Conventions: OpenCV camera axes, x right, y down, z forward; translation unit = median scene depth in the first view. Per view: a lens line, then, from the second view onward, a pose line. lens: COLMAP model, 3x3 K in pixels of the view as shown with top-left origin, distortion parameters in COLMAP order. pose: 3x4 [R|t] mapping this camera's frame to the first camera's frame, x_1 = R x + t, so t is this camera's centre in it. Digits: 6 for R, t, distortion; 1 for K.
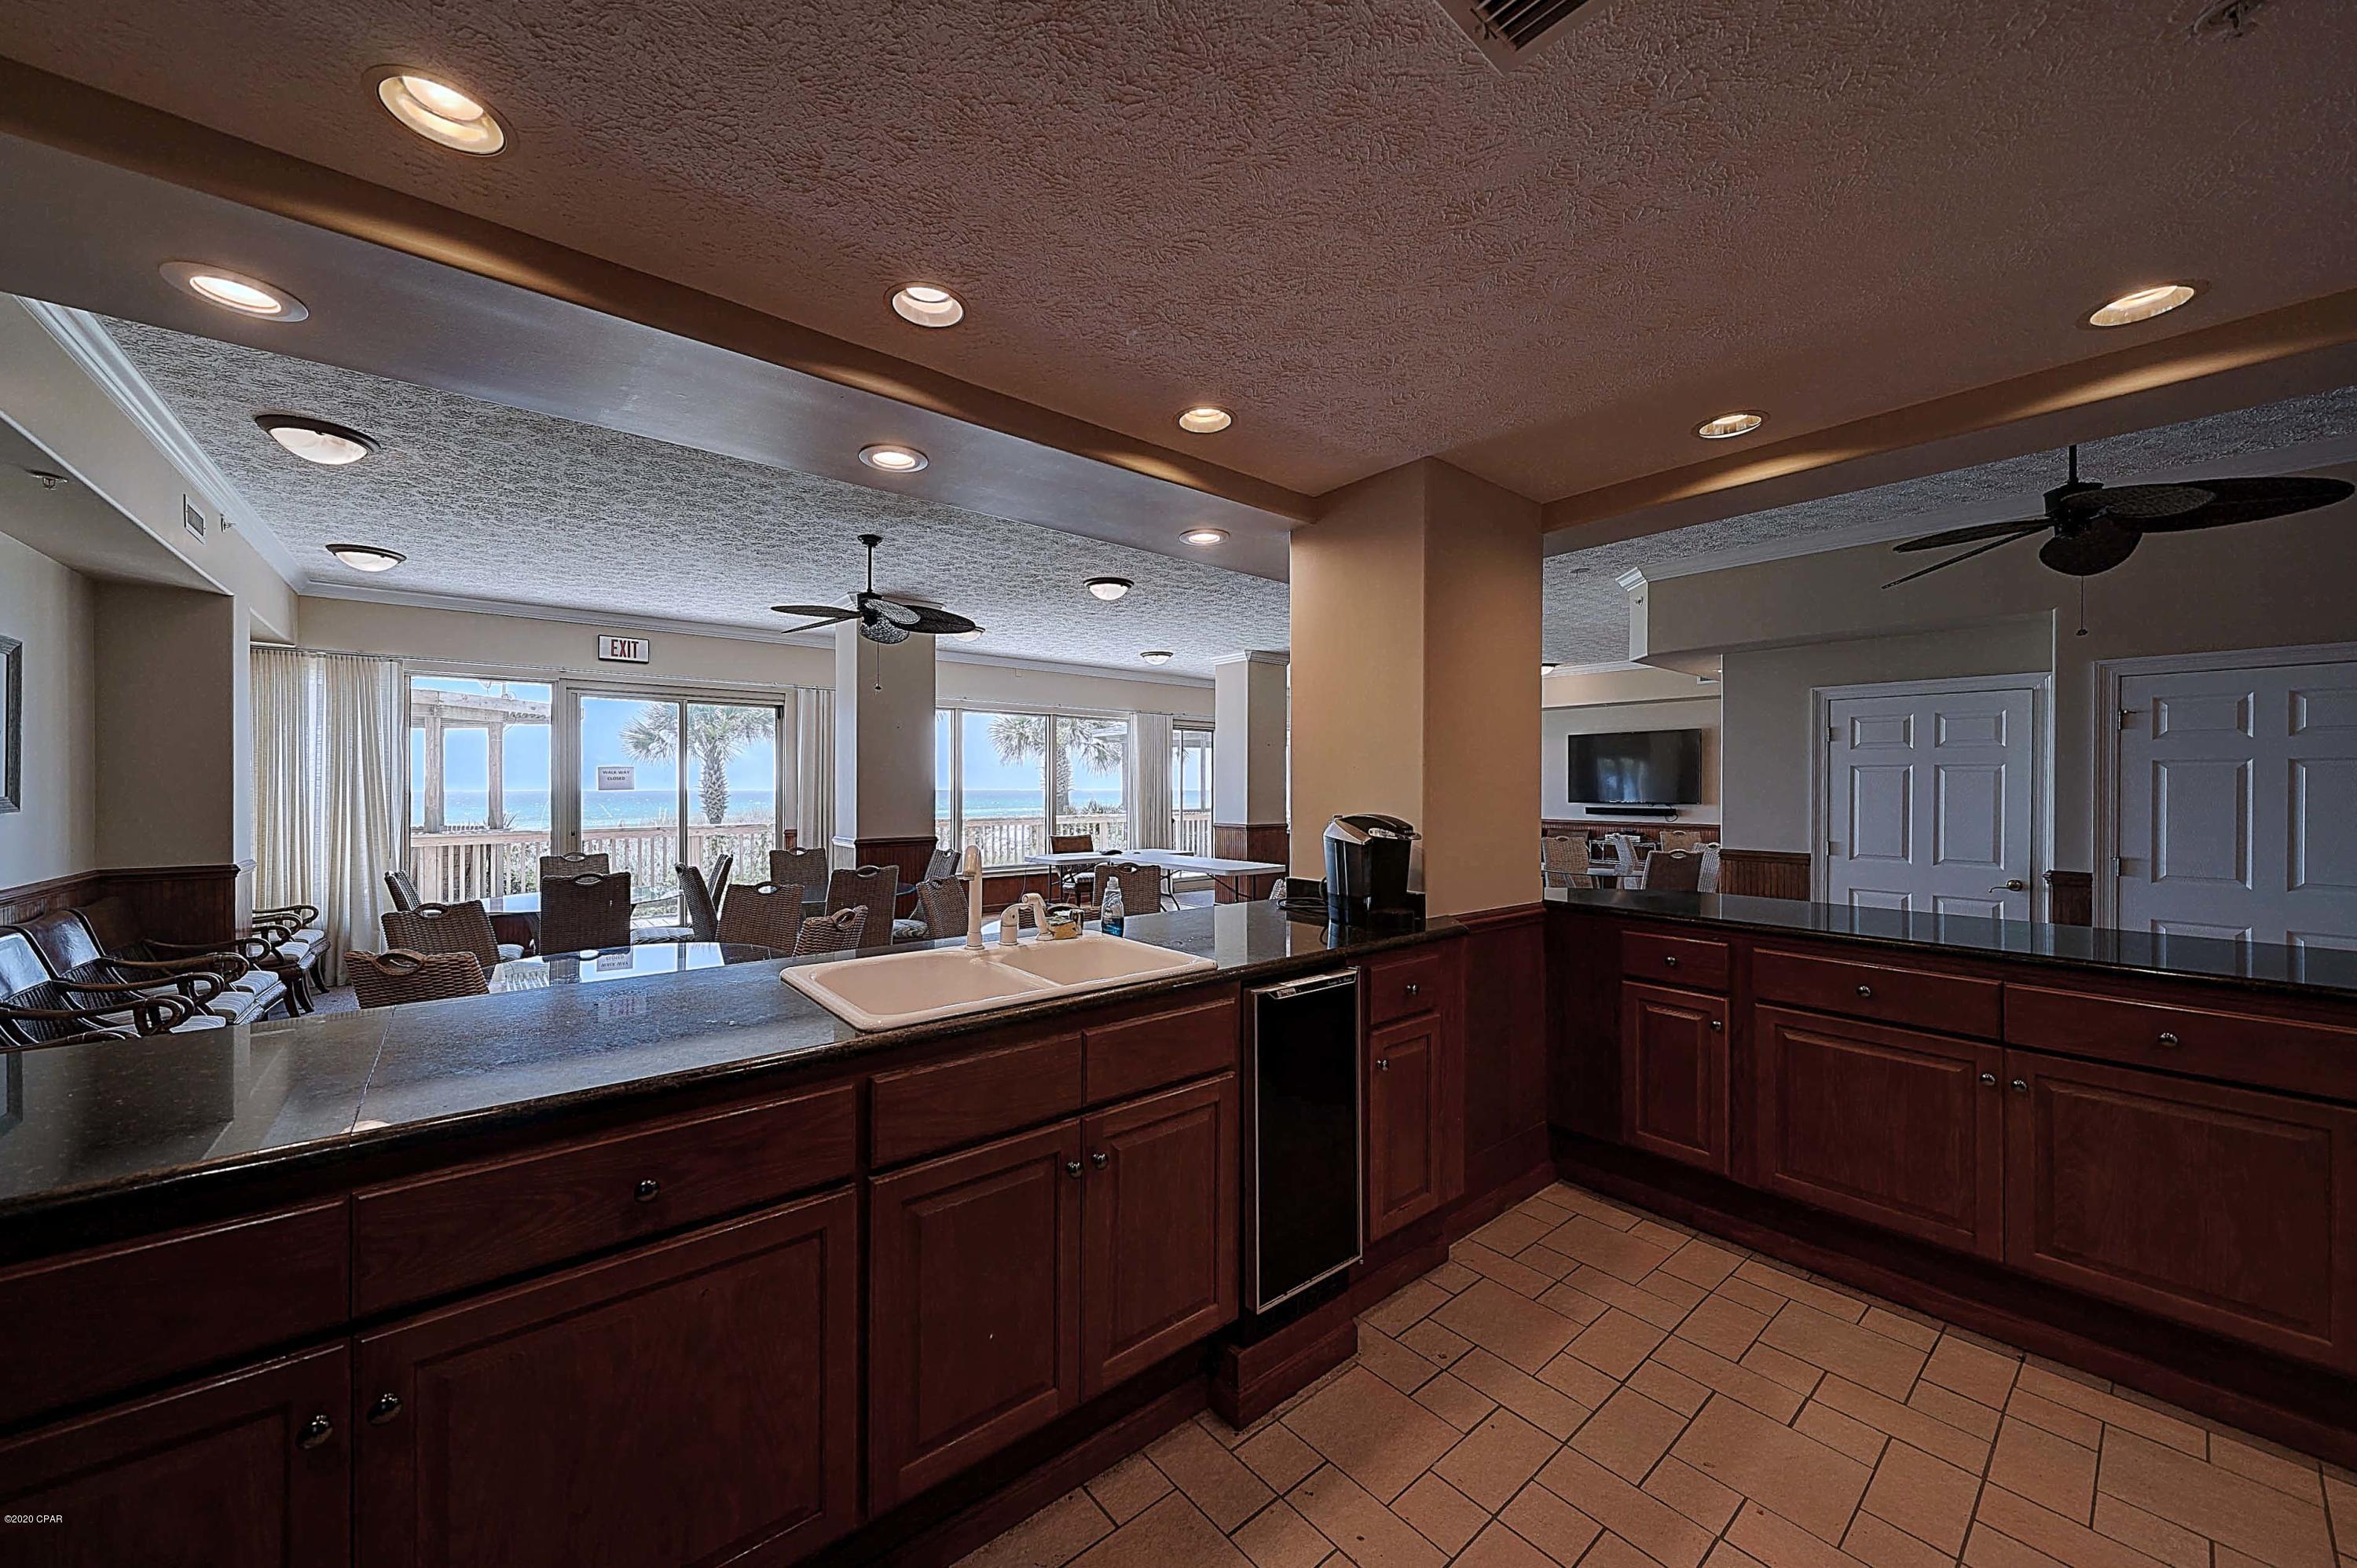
lens RADIAL K [[853.6, 0, 1168.1], [0, 853.6, 787.0], [0, 0, 1]] dist [0.001386, 0.000492]
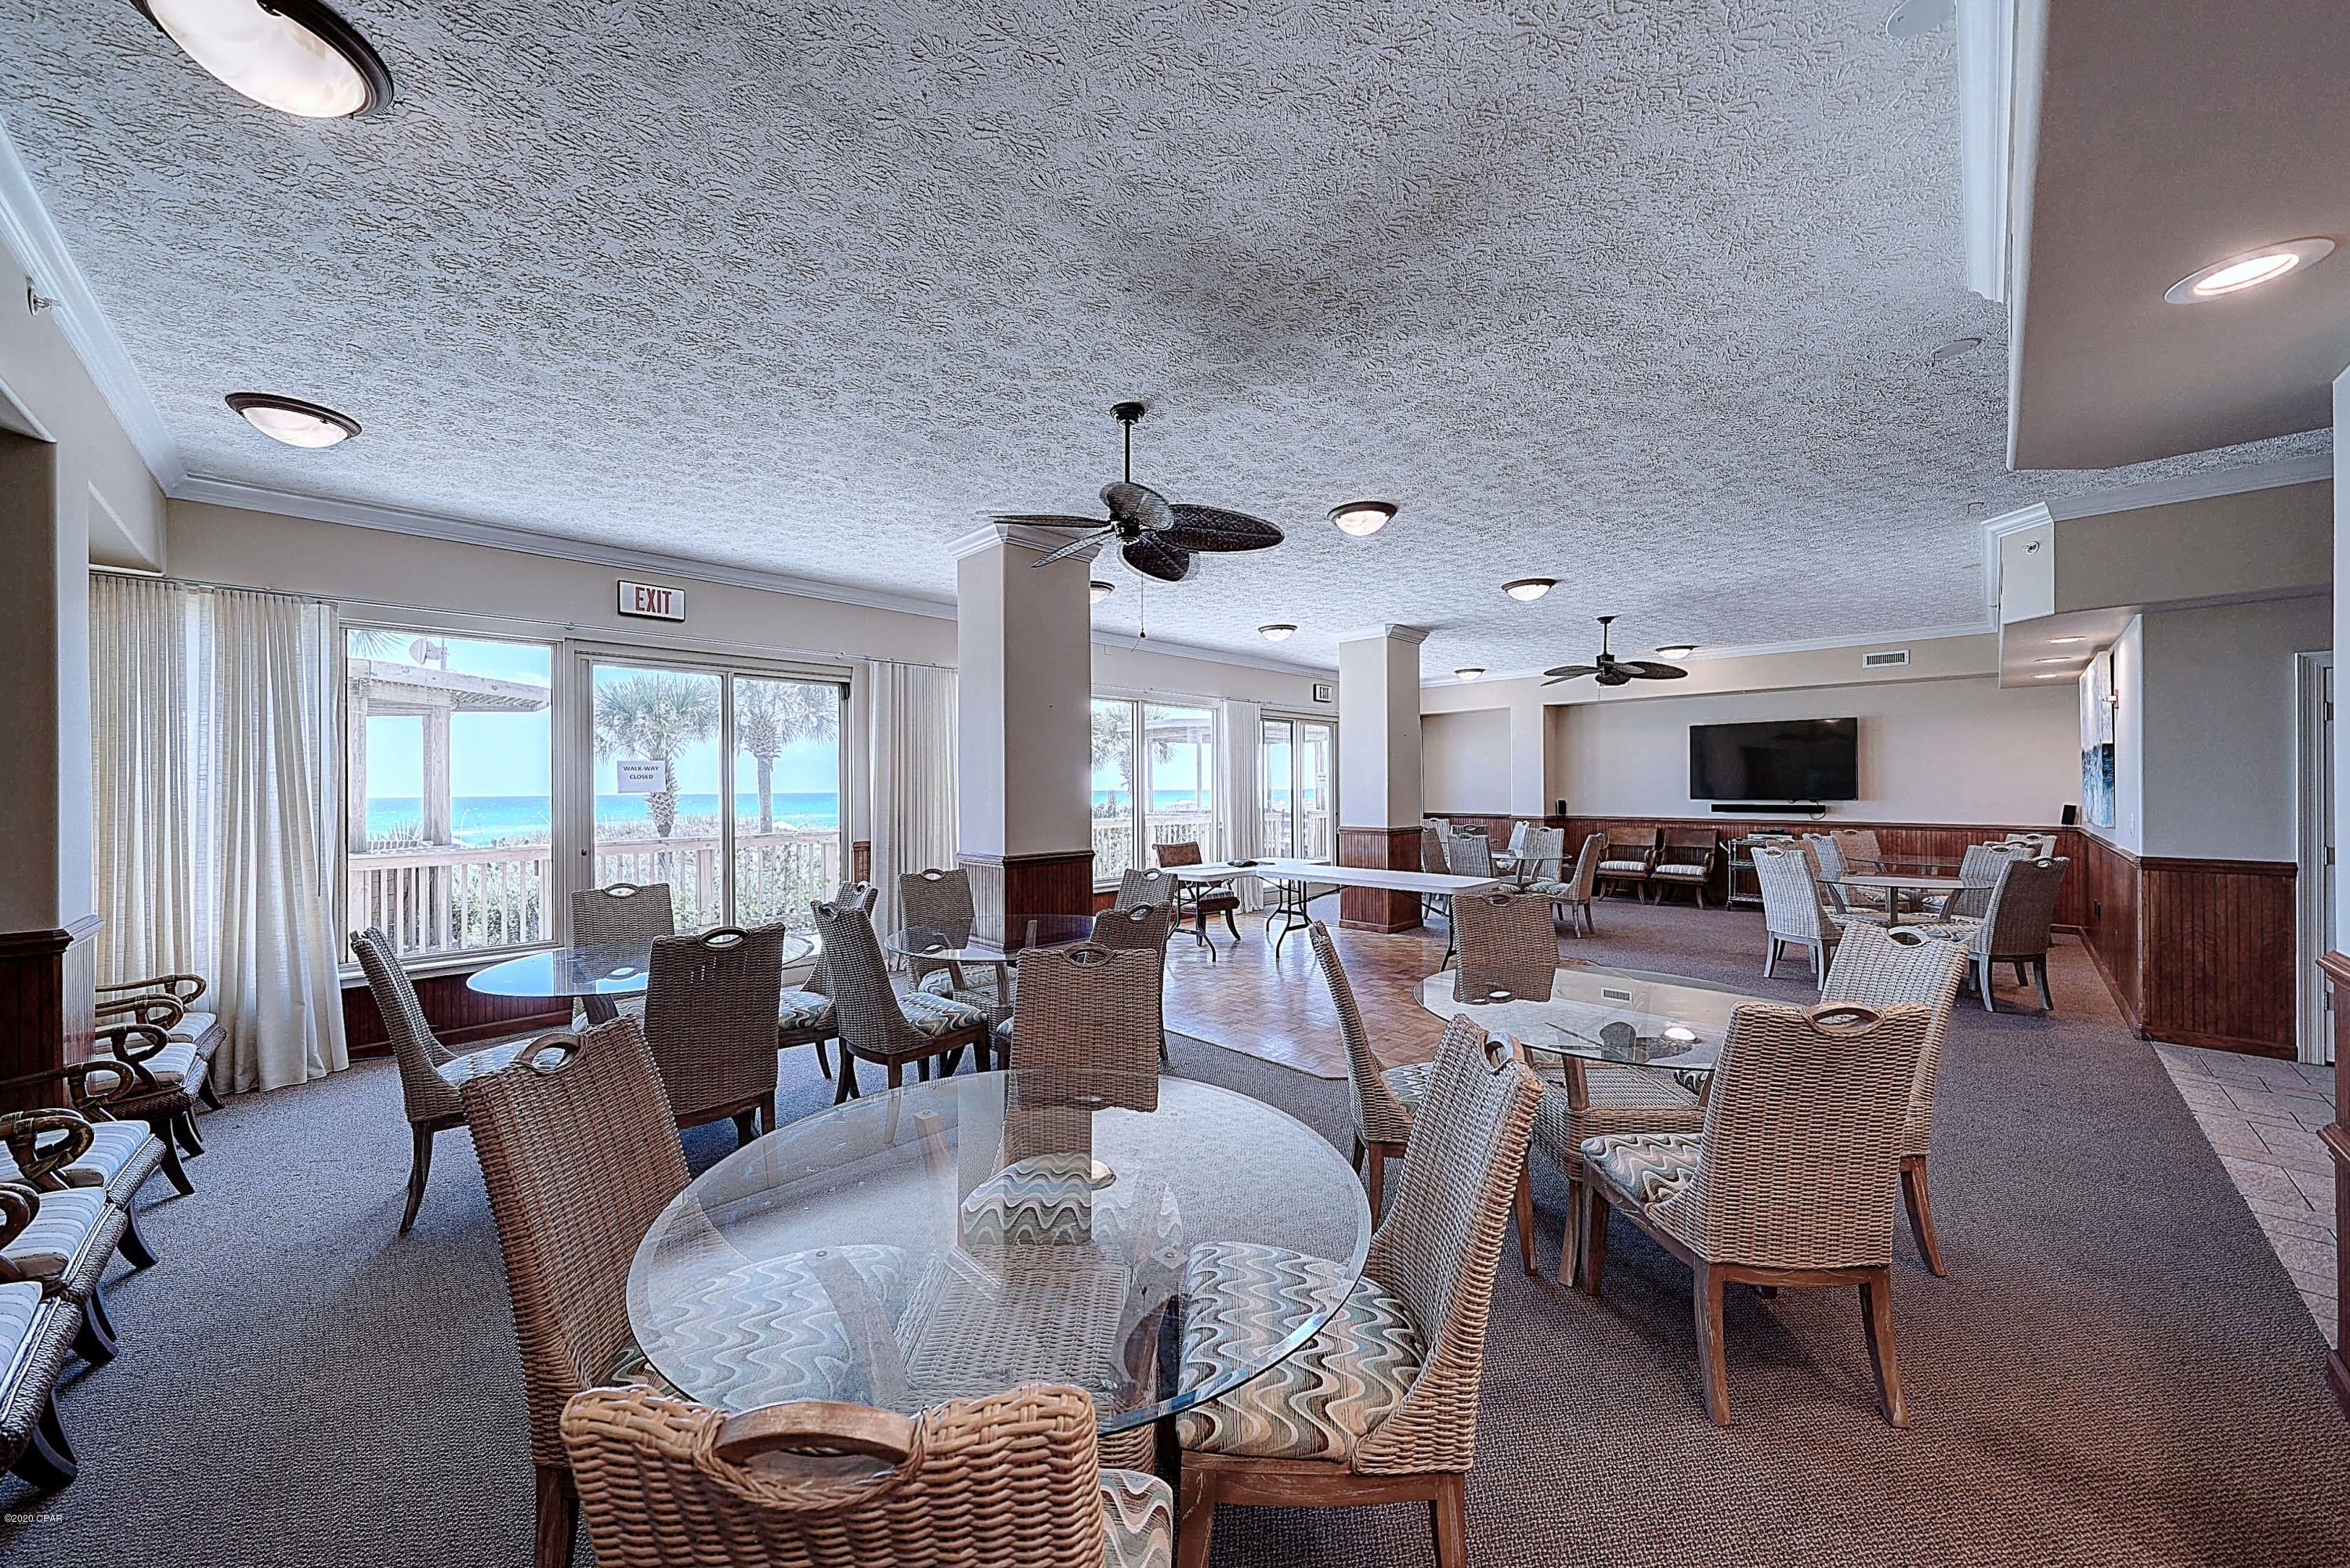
lens RADIAL K [[851.0, 0, 1187.1], [0, 851.0, 784.5], [0, 0, 1]] dist [0.001386, 0.000492]
pose [[0.995526, -0.006116, 0.094292, -0.308575], [0.006291, 0.999979, -0.001560, 0.000859], [-0.094280, 0.002146, 0.995543, 0.281591]]
